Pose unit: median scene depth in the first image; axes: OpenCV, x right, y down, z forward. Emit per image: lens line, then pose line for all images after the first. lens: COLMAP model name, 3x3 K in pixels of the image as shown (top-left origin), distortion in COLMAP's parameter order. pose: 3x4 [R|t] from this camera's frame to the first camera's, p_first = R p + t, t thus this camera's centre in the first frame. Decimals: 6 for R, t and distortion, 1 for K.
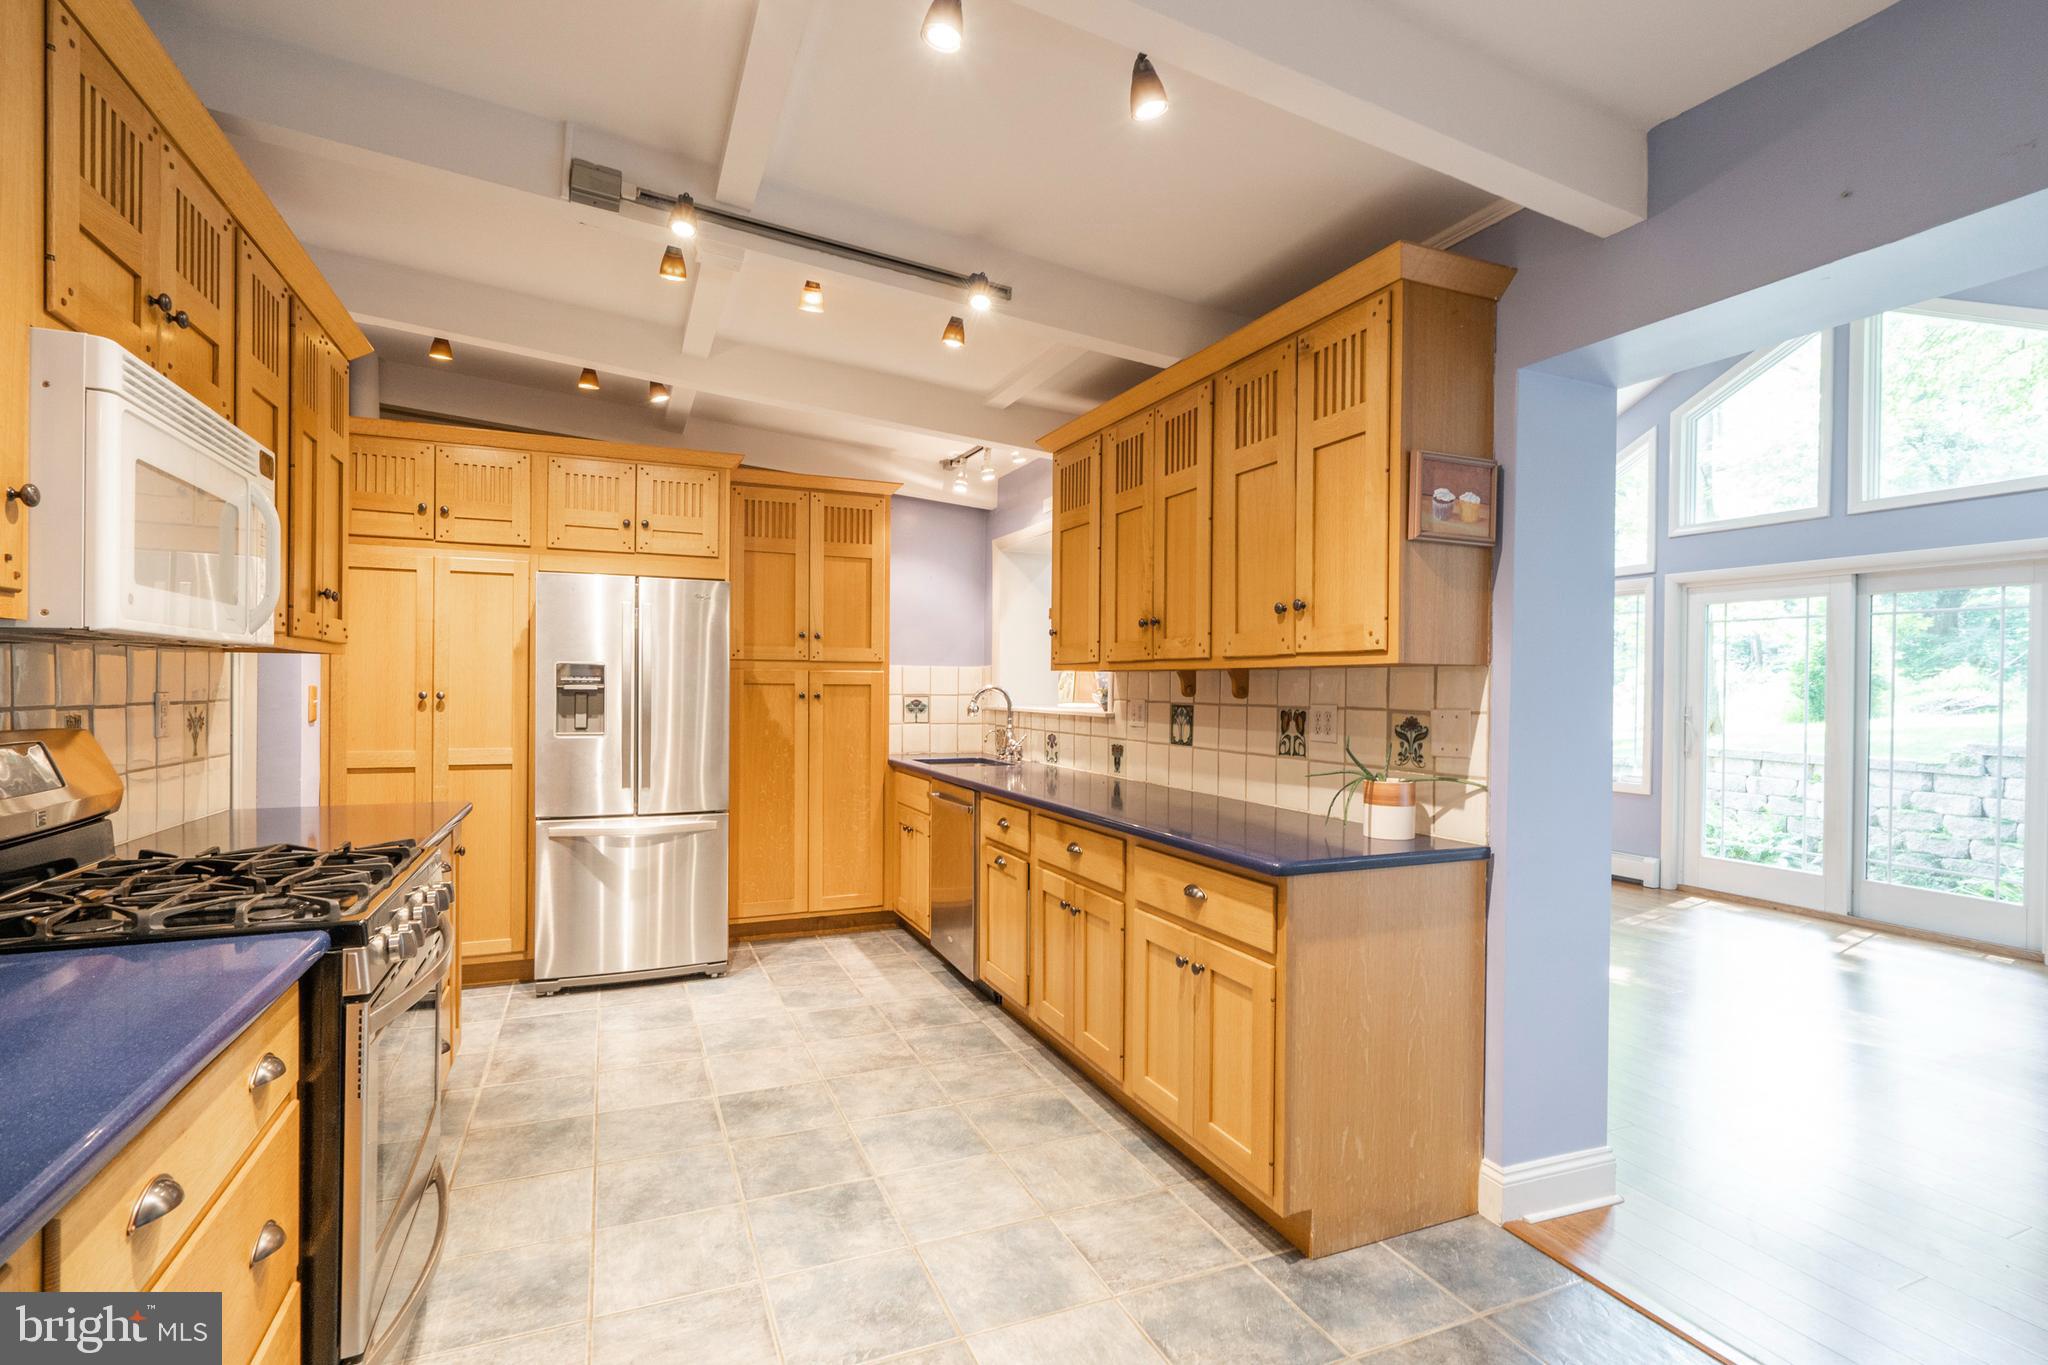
lens RADIAL K [[988.1, 0, 1032.5], [0, 988.1, 693.7], [0, 0, 1]] dist [-0.004335, 0.002512]
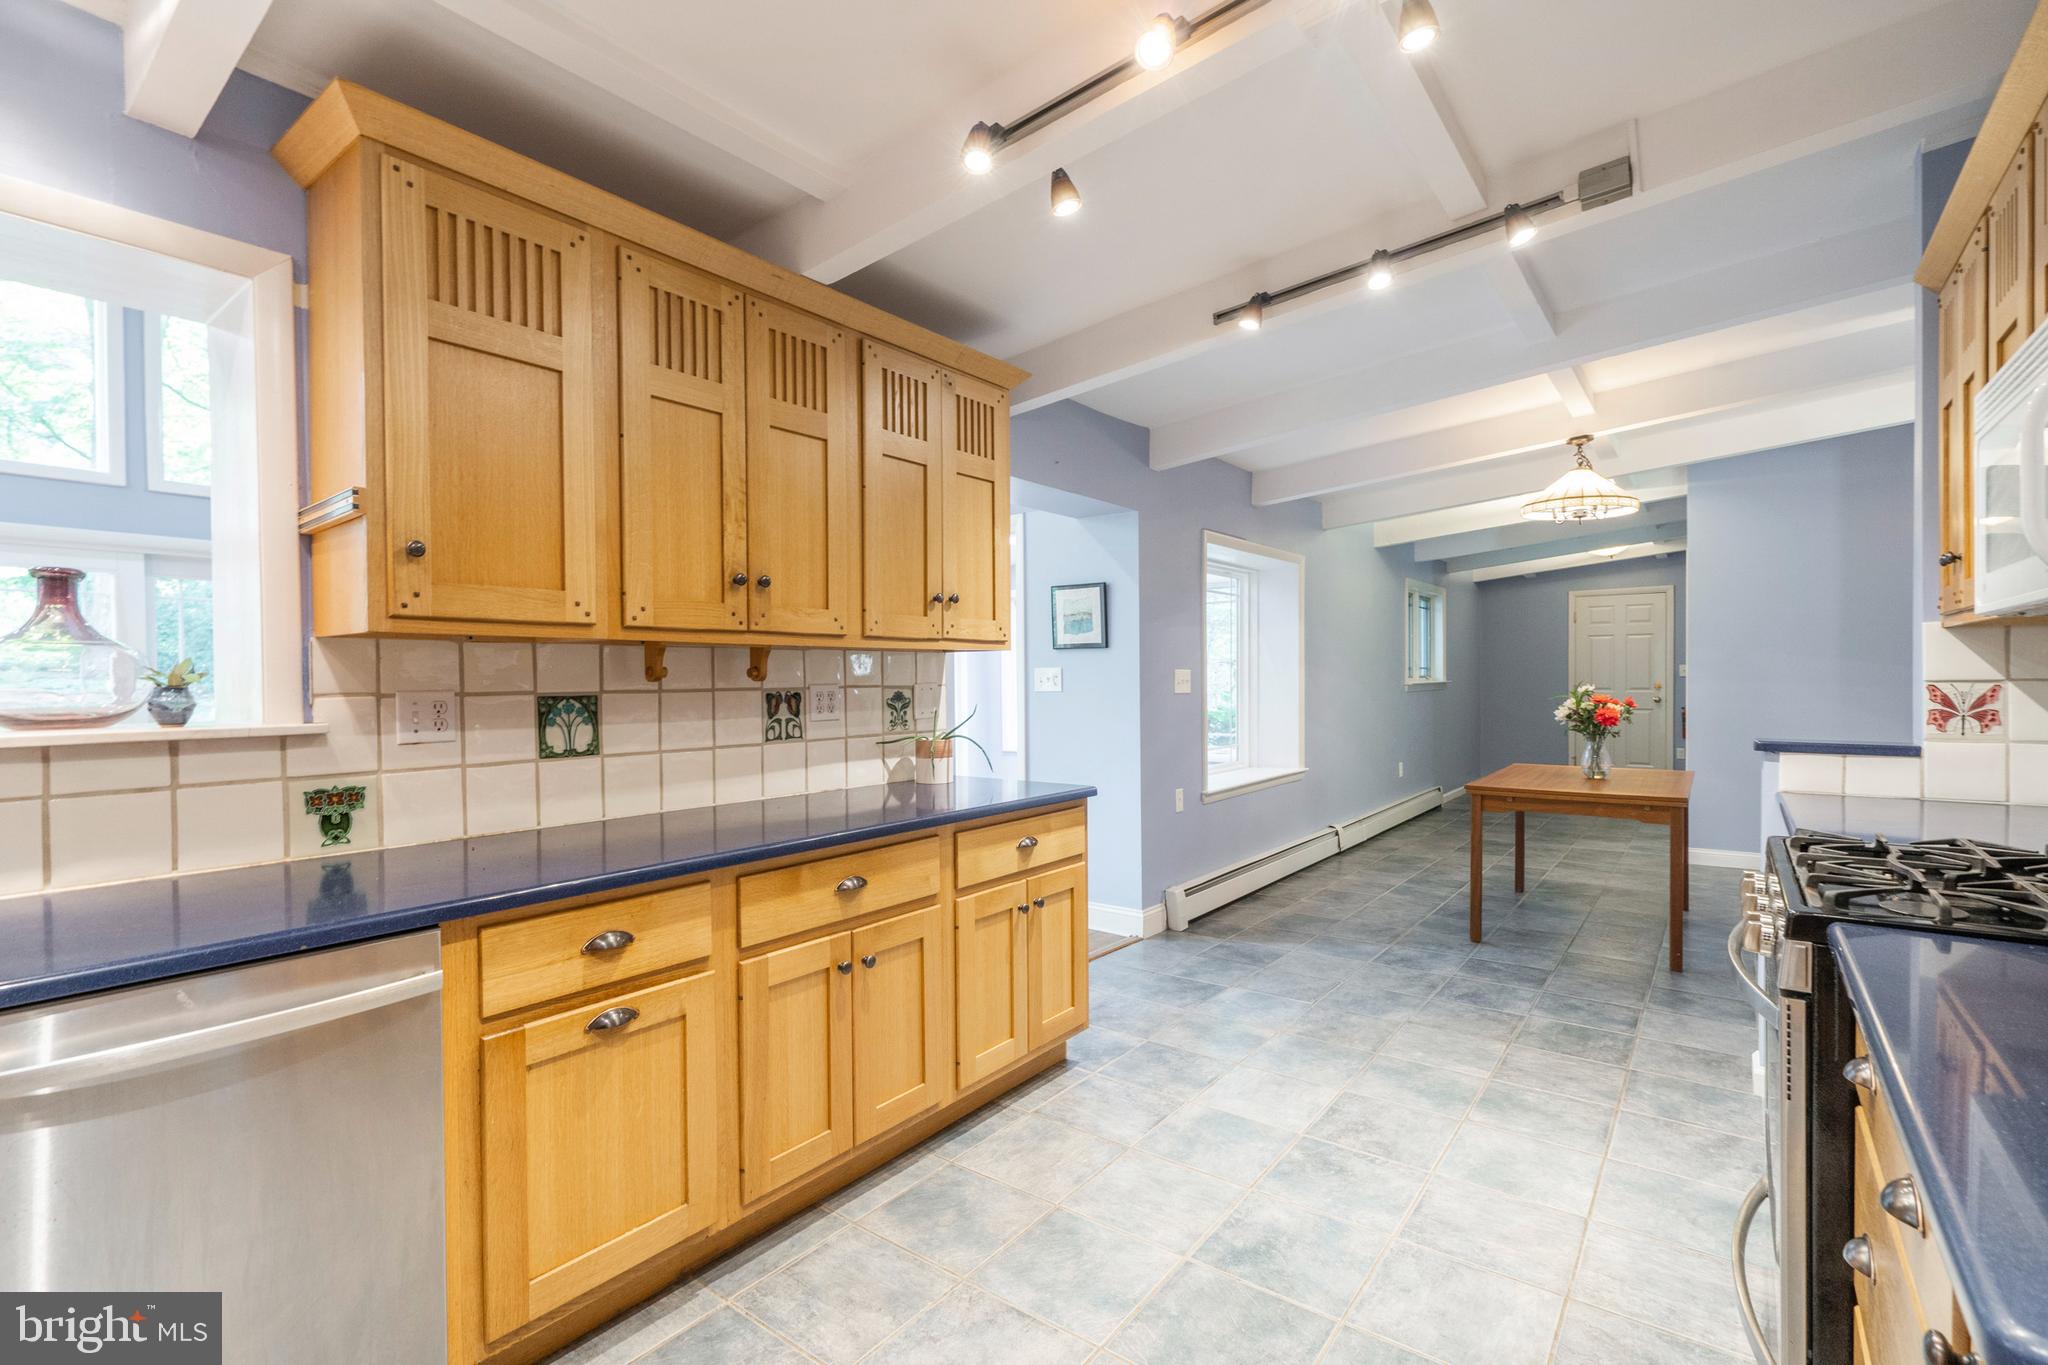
lens RADIAL K [[933.3, 0, 1025.9], [0, 933.3, 692.0], [0, 0, 1]] dist [-0.004842, 0.001411]
pose [[-0.493227, -0.017258, 0.869730, -0.560338], [0.011944, 0.999575, 0.026608, -0.003917], [-0.869819, 0.023512, -0.492811, 1.094432]]
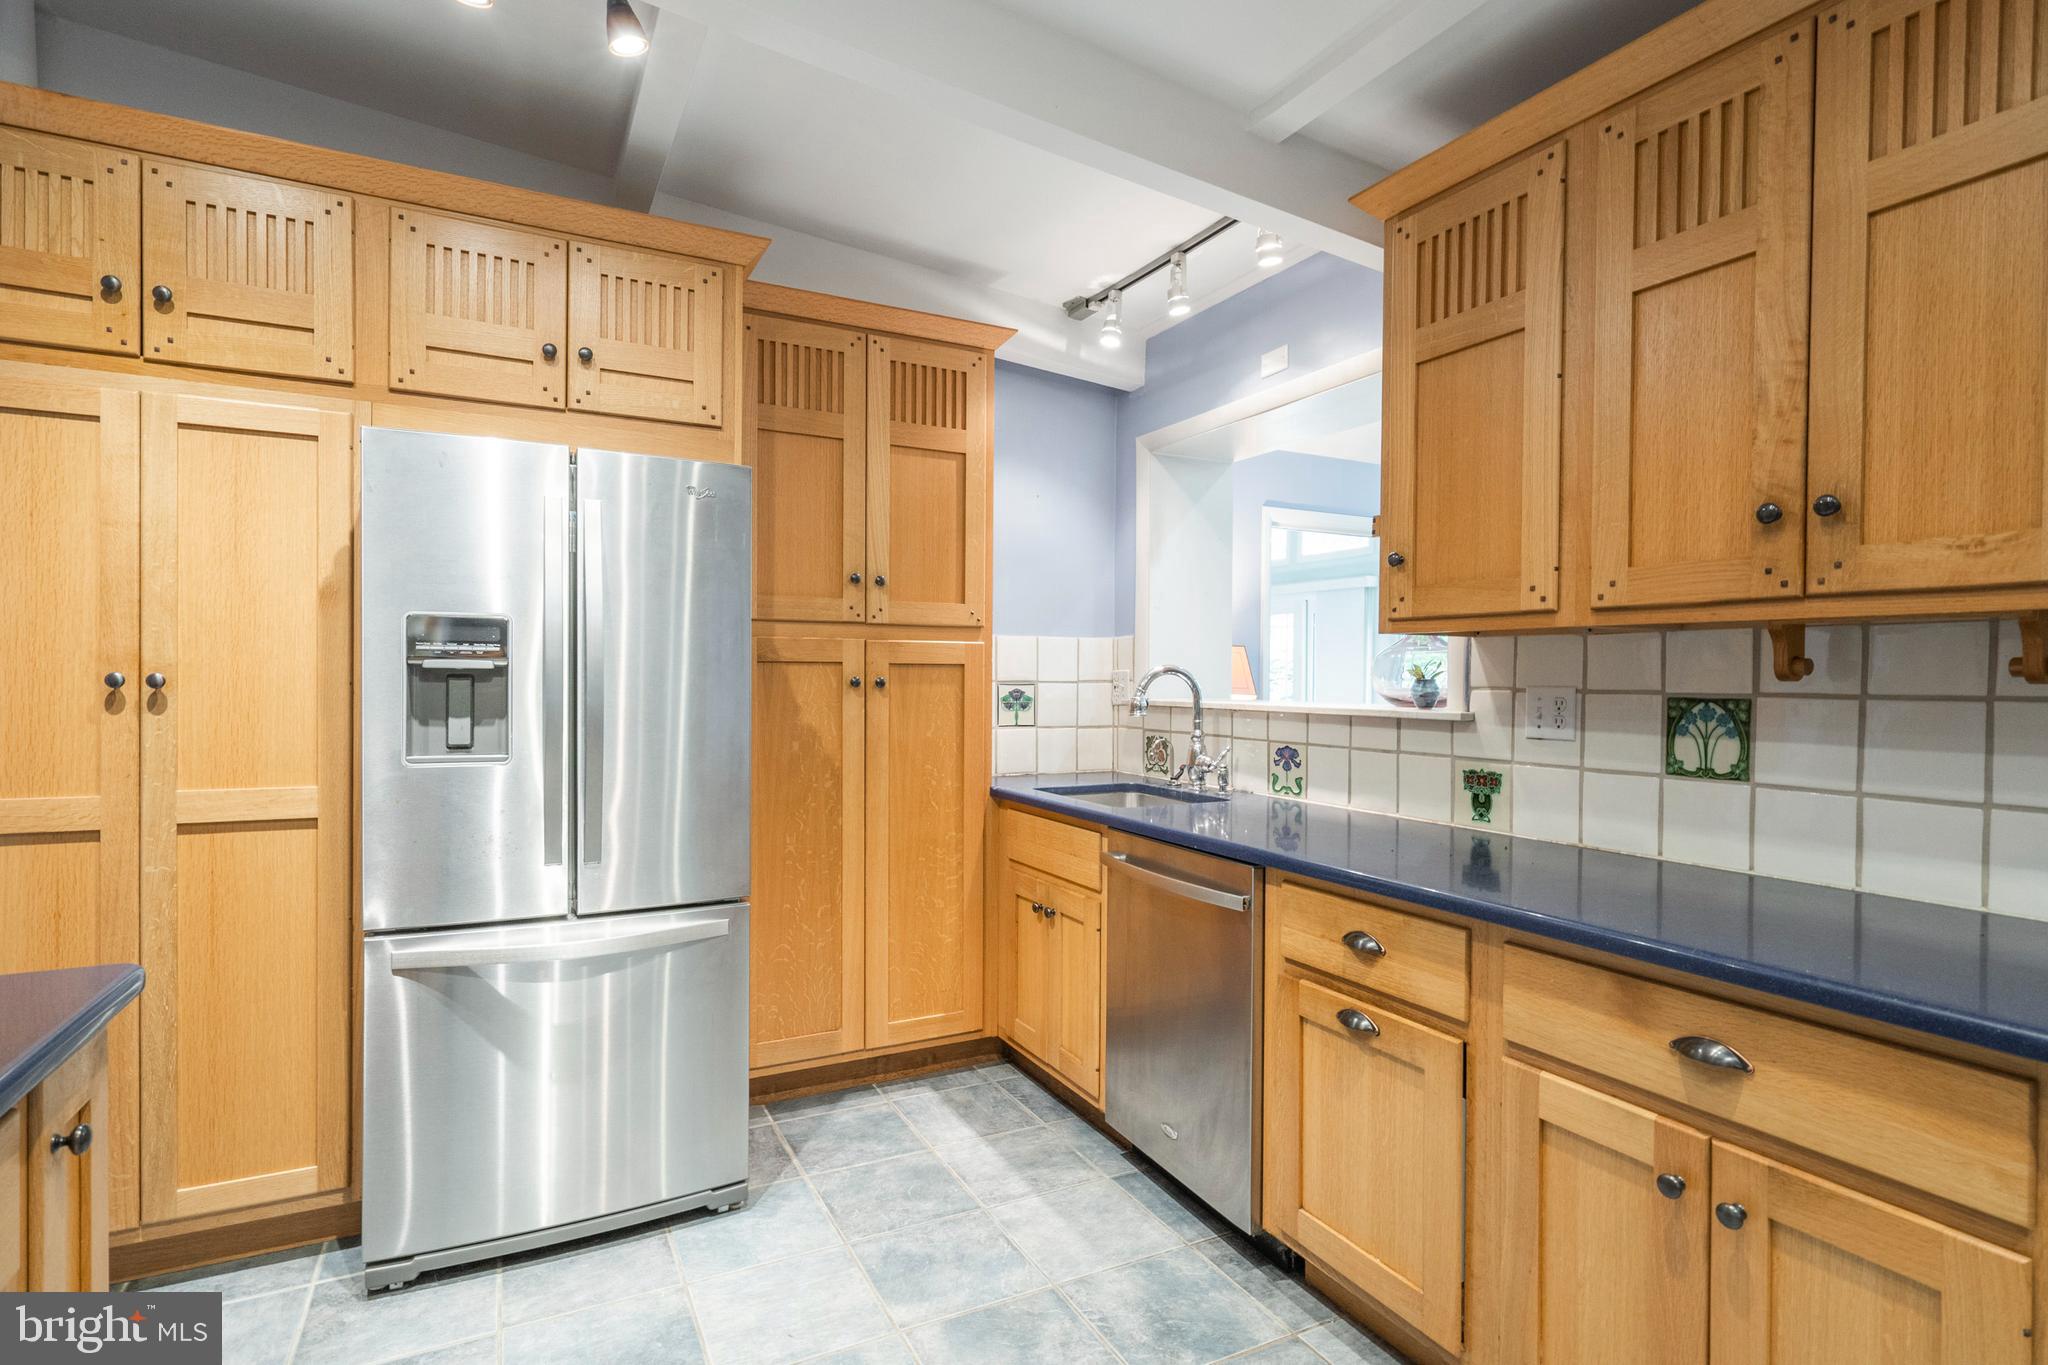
lens RADIAL K [[988.1, 0, 1011.5], [0, 988.1, 692.3], [0, 0, 1]] dist [-0.004335, 0.002512]
pose [[0.997822, -0.001323, 0.065954, -0.243099], [0.000851, 0.999974, 0.007175, 0.005061], [-0.065961, -0.007103, 0.997797, 0.555295]]
